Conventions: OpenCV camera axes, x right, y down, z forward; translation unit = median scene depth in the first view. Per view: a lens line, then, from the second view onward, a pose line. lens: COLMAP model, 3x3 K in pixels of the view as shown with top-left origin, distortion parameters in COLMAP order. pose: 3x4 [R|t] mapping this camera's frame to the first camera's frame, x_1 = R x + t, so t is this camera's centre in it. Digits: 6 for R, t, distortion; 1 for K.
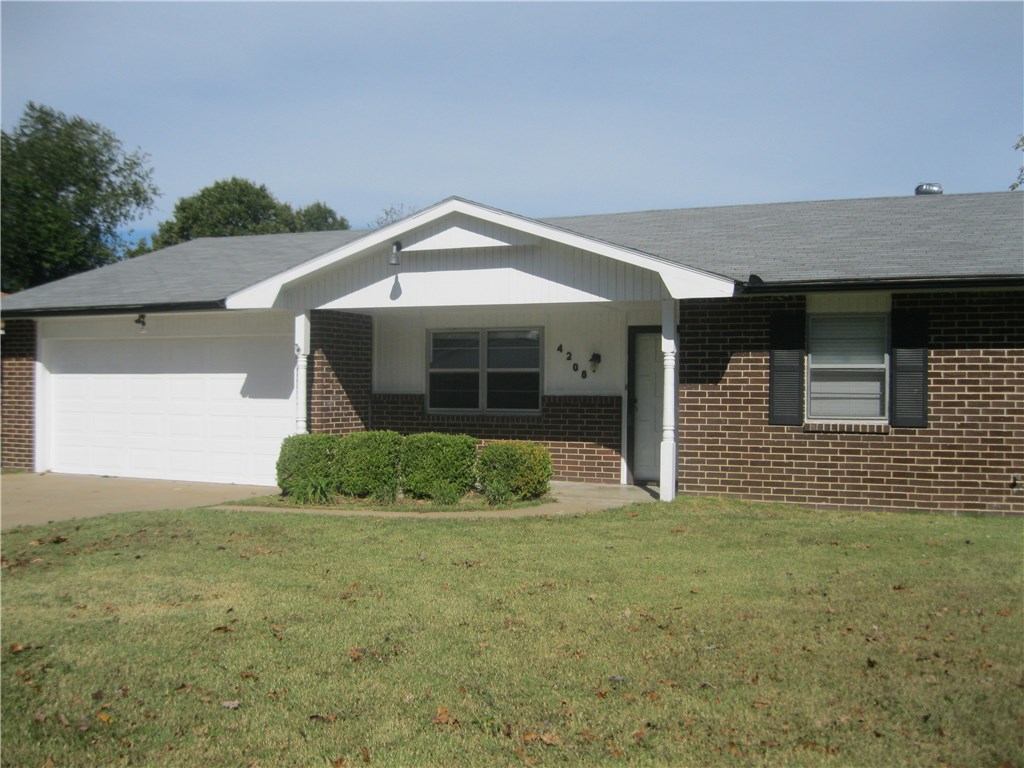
lens RADIAL K [[1035.3, 0, 511.4], [0, 1035.3, 383.5], [0, 0, 1]] dist [-0.124591, 0.000000]
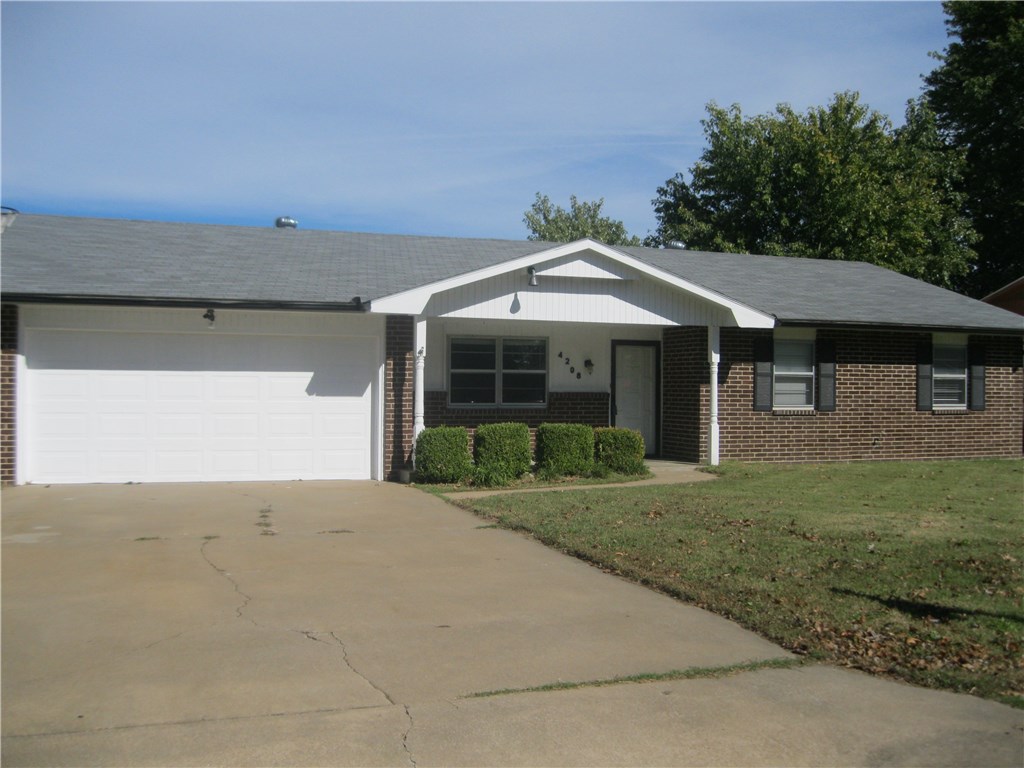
lens RADIAL K [[1035.3, 0, 509.0], [0, 1035.3, 387.7], [0, 0, 1]] dist [-0.124591, 0.000000]
pose [[0.729015, -0.002626, 0.684492, -1.040500], [-0.007547, 0.999901, 0.011873, -0.009862], [-0.684456, -0.013821, 0.728923, 0.140472]]
